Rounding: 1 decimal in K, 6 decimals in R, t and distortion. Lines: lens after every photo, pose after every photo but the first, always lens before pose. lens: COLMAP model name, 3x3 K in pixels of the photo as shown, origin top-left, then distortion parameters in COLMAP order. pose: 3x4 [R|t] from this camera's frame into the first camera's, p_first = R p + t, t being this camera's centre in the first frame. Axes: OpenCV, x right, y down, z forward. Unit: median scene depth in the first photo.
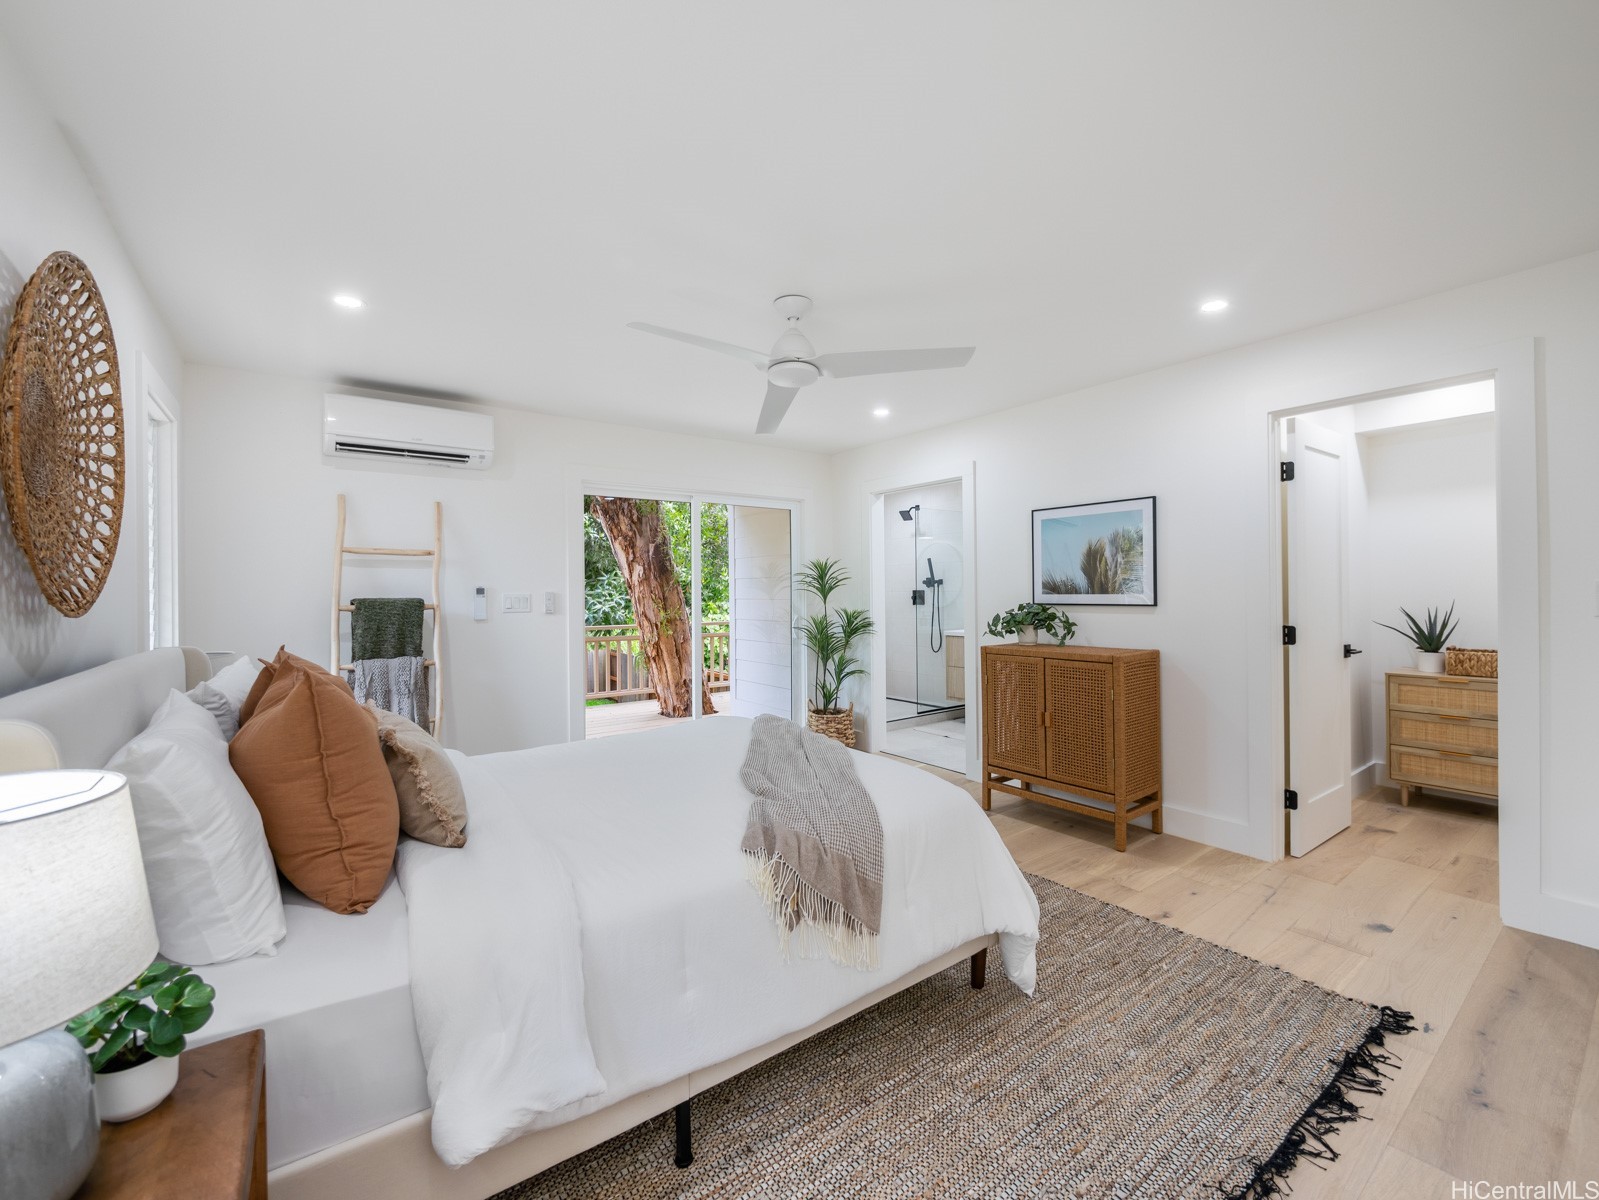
lens RADIAL K [[659.9, 0, 799.5], [0, 659.9, 600.0], [0, 0, 1]] dist [-0.017966, 0.000318]
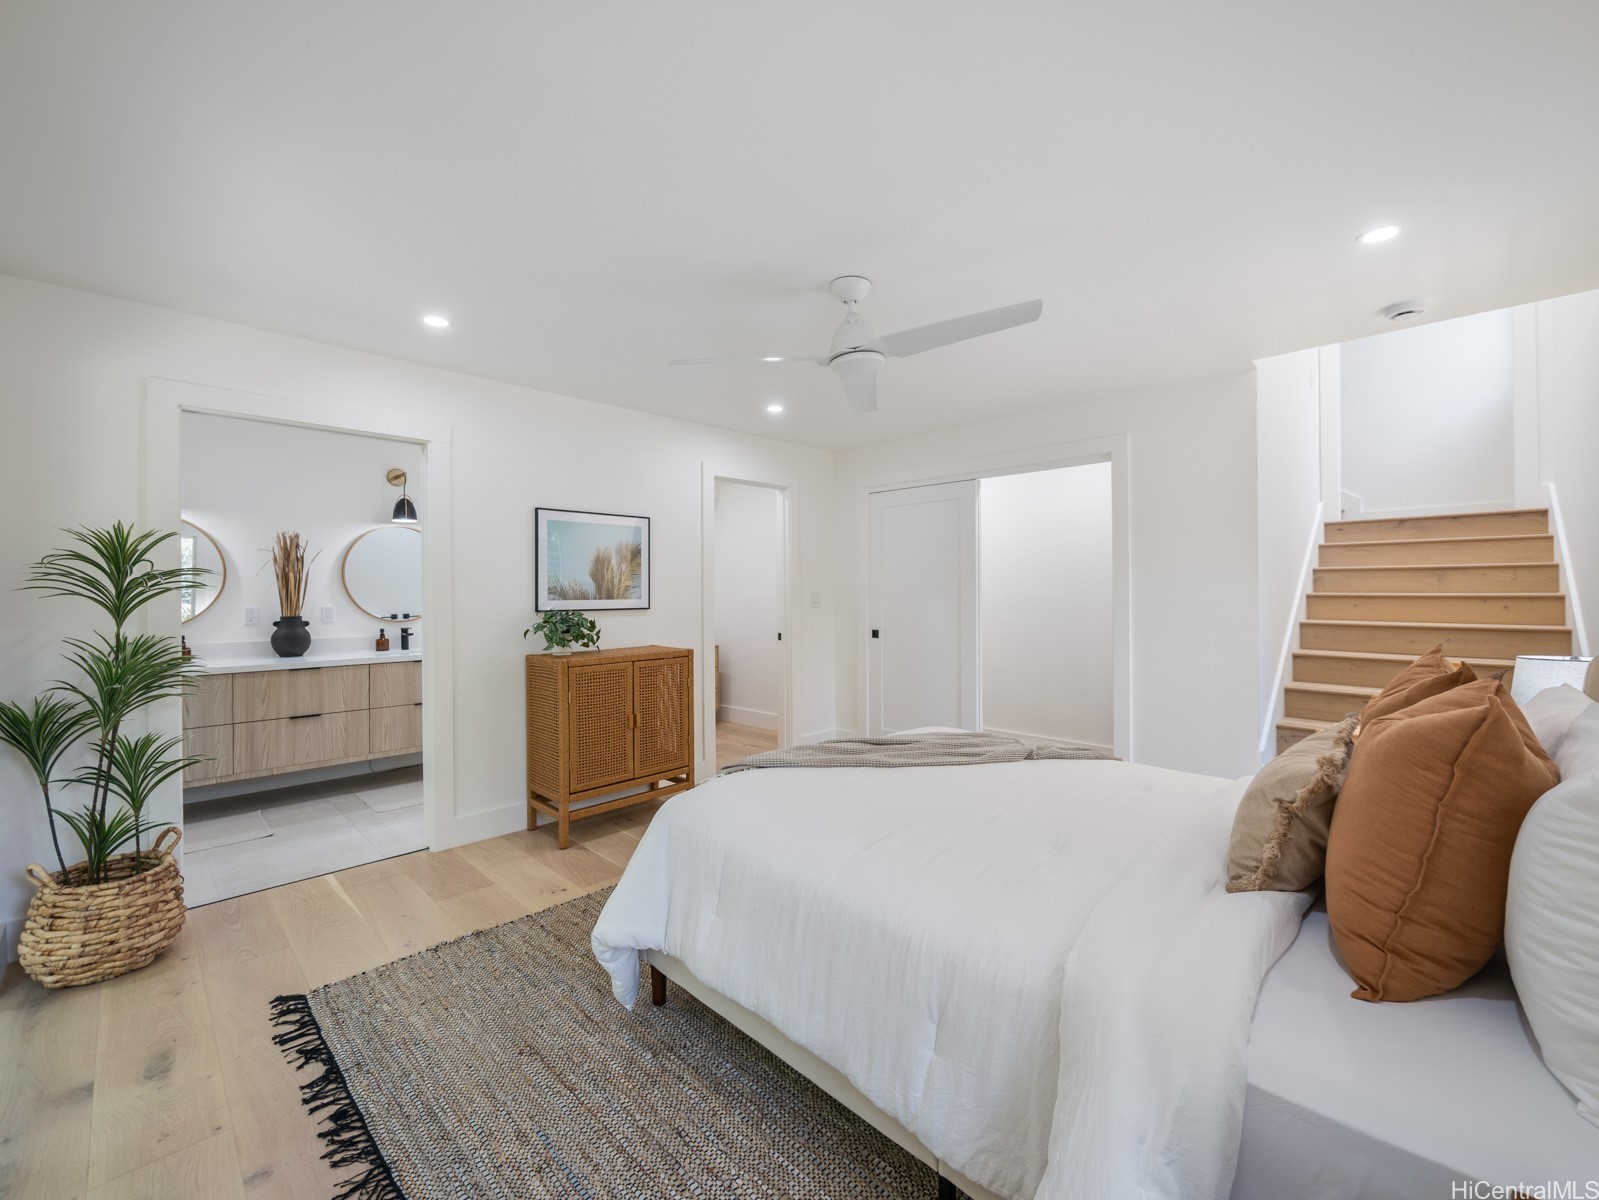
lens RADIAL K [[659.9, 0, 799.5], [0, 659.9, 600.0], [0, 0, 1]] dist [-0.017966, 0.000318]
pose [[-0.169056, 0.001815, 0.985605, -0.649028], [0.022765, 0.999739, 0.002064, -0.003468], [-0.985344, 0.022786, -0.169053, 0.870936]]
